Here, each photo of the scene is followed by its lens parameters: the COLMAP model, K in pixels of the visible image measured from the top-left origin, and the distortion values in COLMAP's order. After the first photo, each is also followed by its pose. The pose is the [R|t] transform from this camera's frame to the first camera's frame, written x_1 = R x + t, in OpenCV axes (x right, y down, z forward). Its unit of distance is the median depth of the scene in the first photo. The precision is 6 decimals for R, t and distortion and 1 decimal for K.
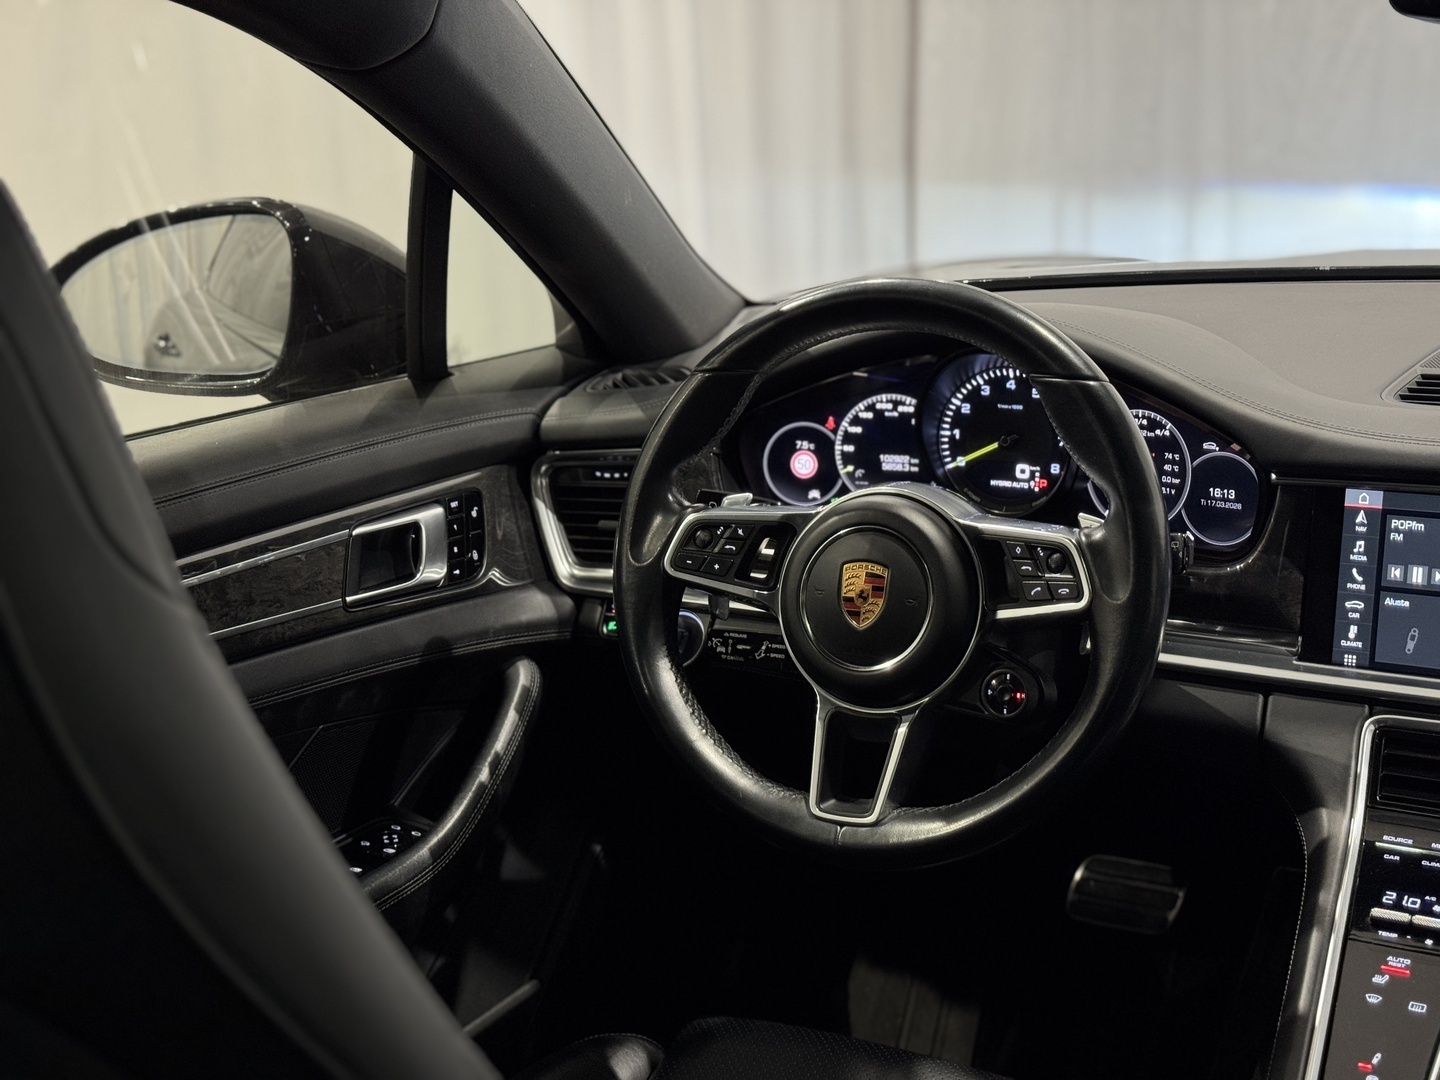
lens RADIAL K [[2058.2, 0, 703.7], [0, 2058.2, 547.5], [0, 0, 1]] dist [0.145770, -0.121094]
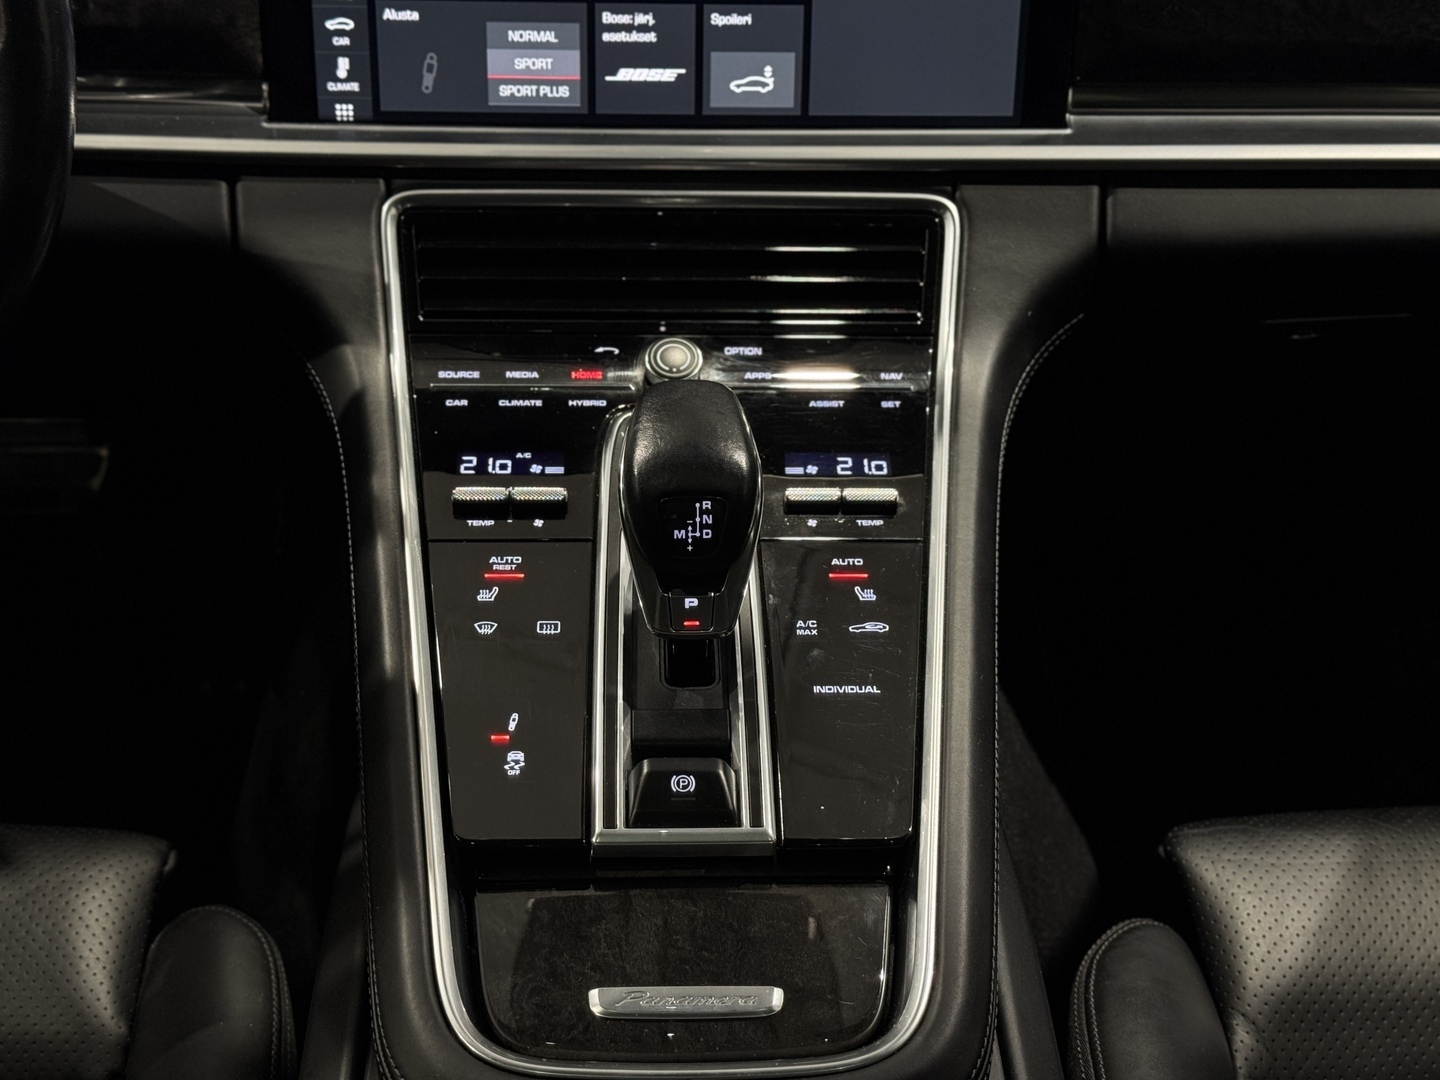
lens RADIAL K [[2058.2, 0, 703.7], [0, 2058.2, 547.5], [0, 0, 1]] dist [0.145770, -0.121094]
pose [[0.843237, -0.219185, 0.490825, 0.049868], [0.083428, 0.955391, 0.283315, 0.008185], [-0.531028, -0.197953, 0.823908, 0.349902]]
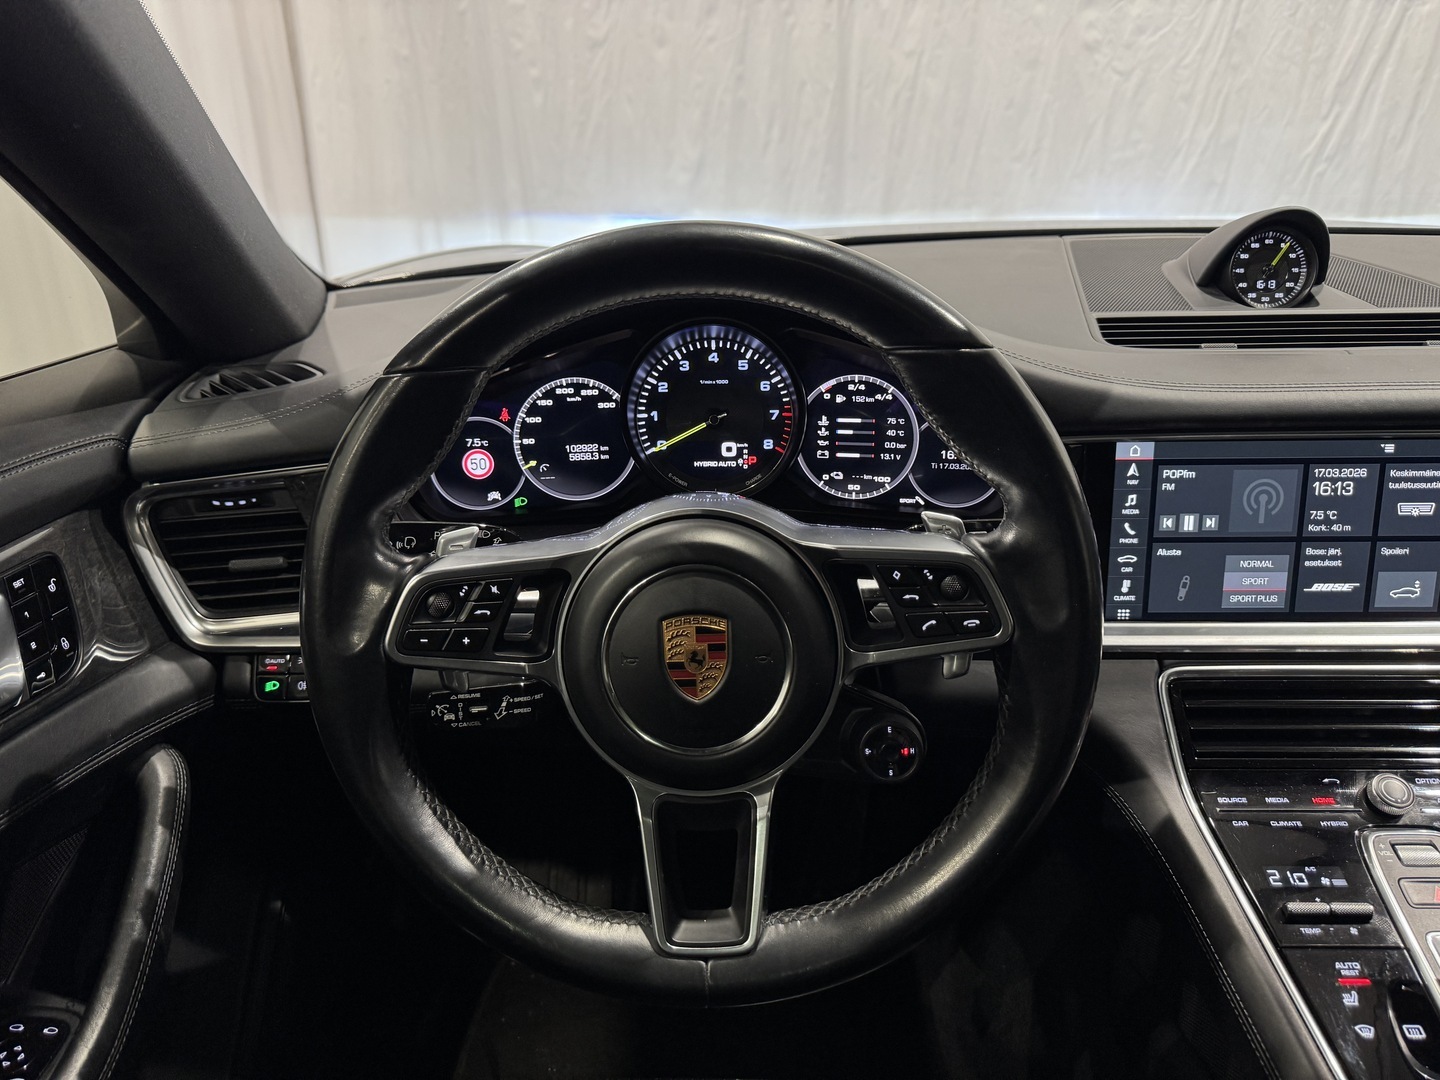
lens RADIAL K [[1025.3, 0, 710.8], [0, 1025.3, 541.8], [0, 0, 1]] dist [0.079139, -0.124583]
pose [[0.882656, -0.156981, 0.443030, -0.071499], [0.104967, 0.984607, 0.139754, -0.065352], [-0.458149, -0.076852, 0.885547, 0.619924]]
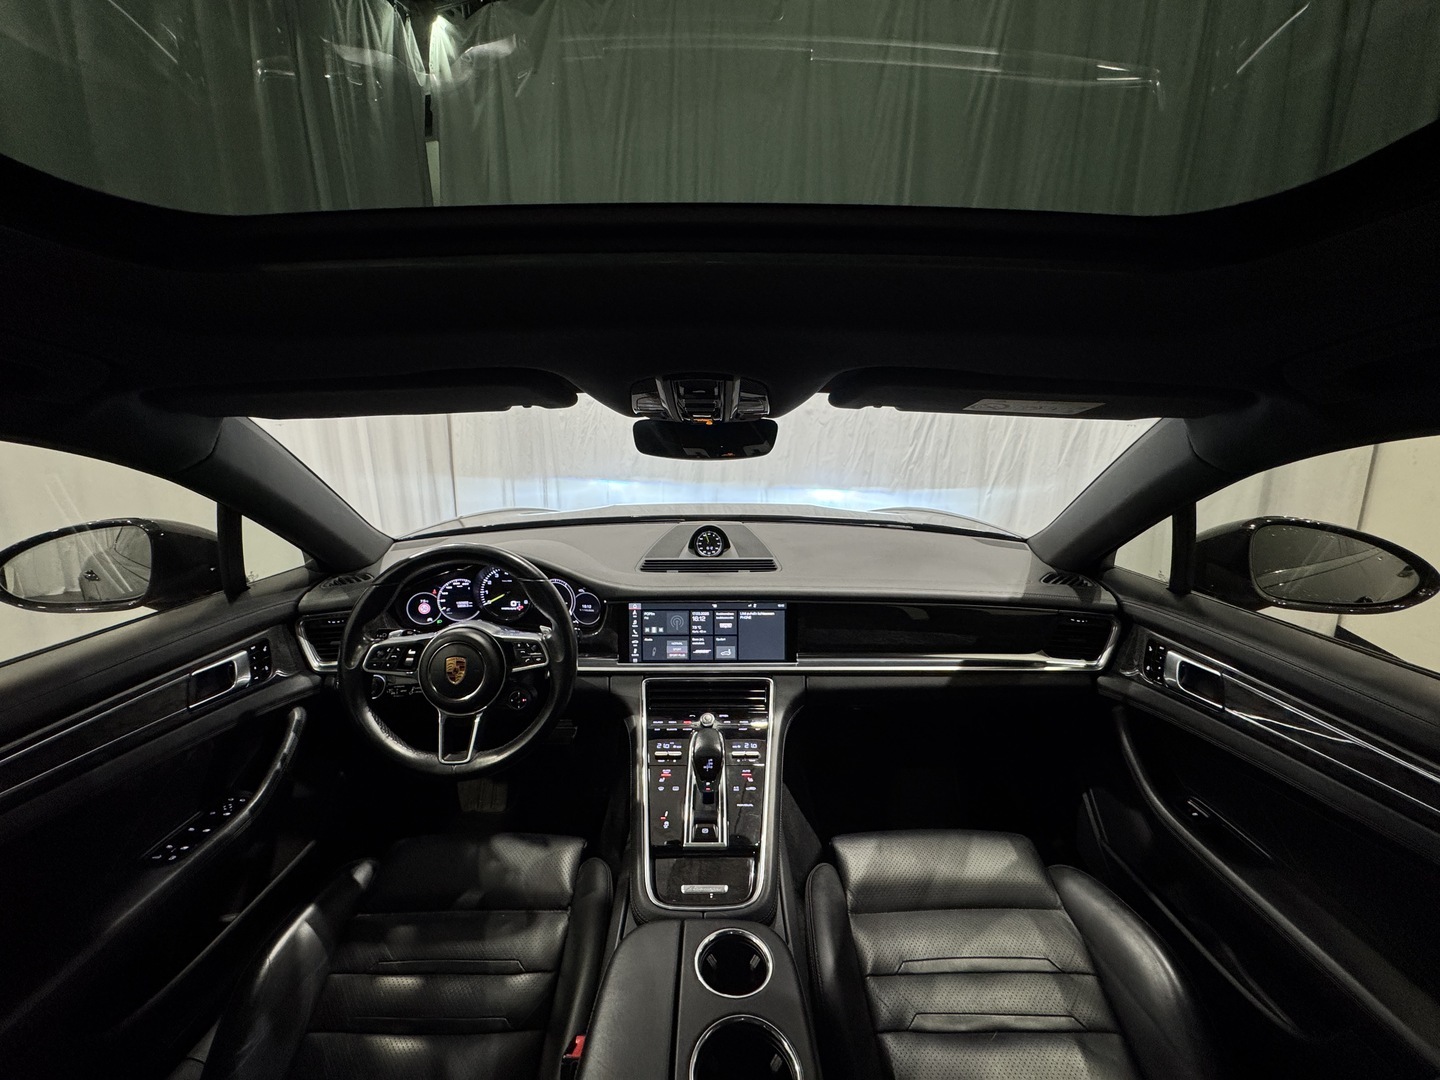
lens RADIAL K [[572.9, 0, 716.9], [0, 572.9, 538.5], [0, 0, 1]] dist [-0.000042, -0.000091]
pose [[0.862080, -0.068432, 0.502131, 0.011367], [0.095710, 0.994995, -0.028718, -0.079861], [-0.497652, 0.072816, 0.864315, 0.210763]]
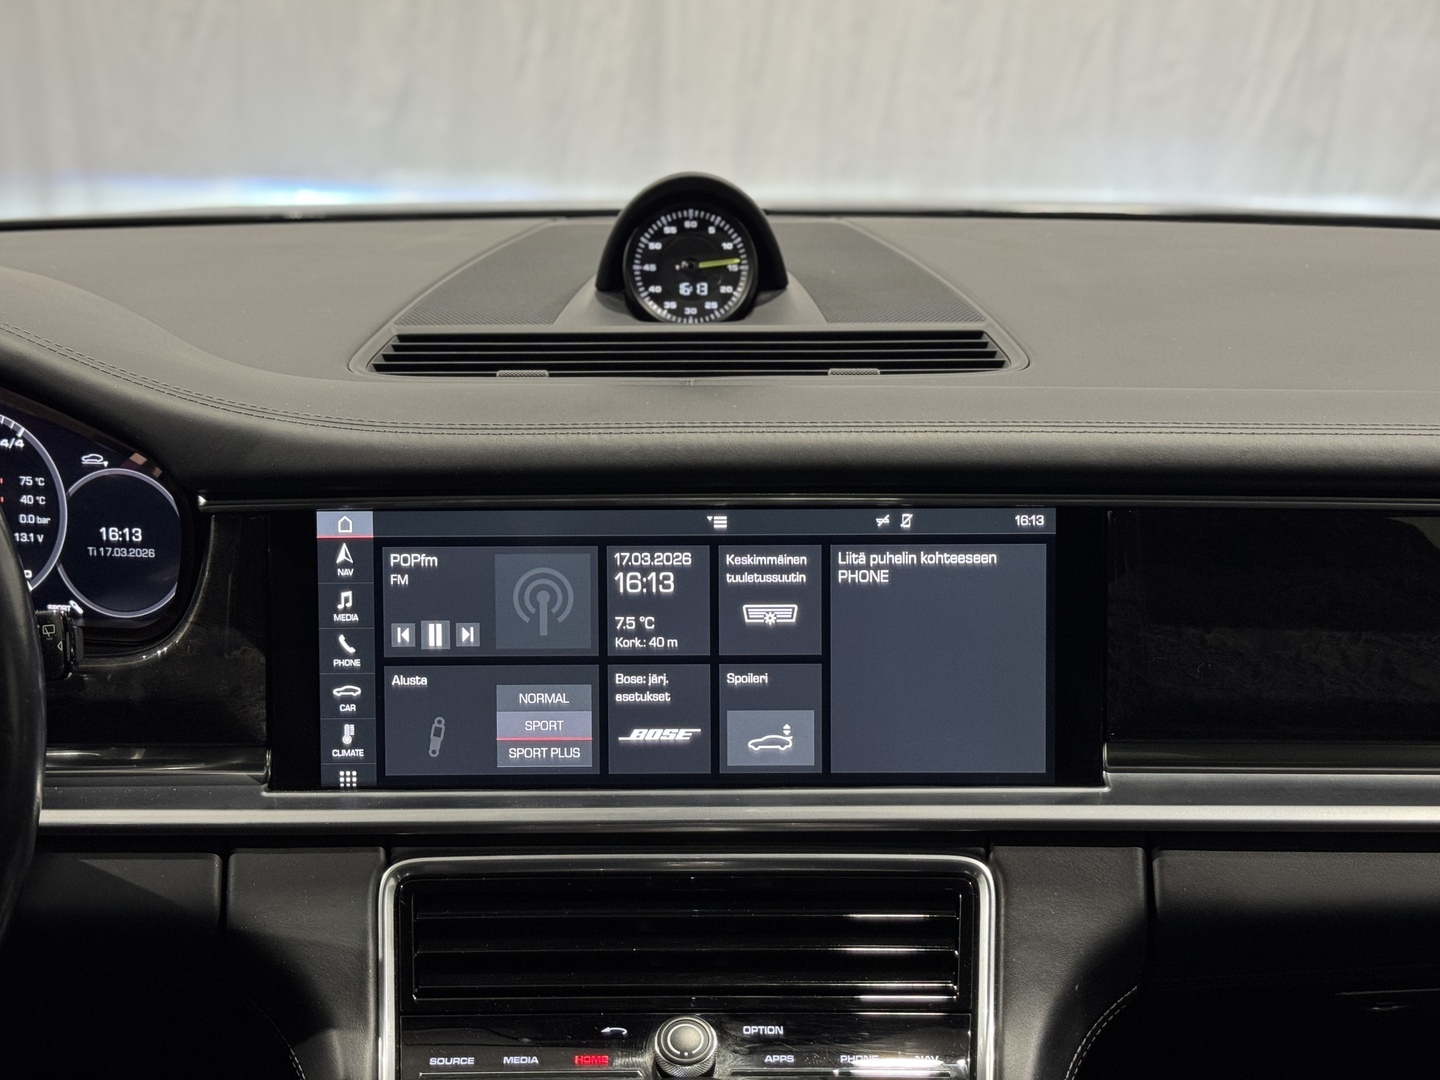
lens RADIAL K [[2058.2, 0, 703.7], [0, 2058.2, 547.5], [0, 0, 1]] dist [0.145770, -0.121094]
pose [[0.865395, -0.090510, 0.492848, 0.093097], [0.098412, 0.995096, 0.009945, -0.011185], [-0.491331, 0.039896, 0.870059, 0.371519]]
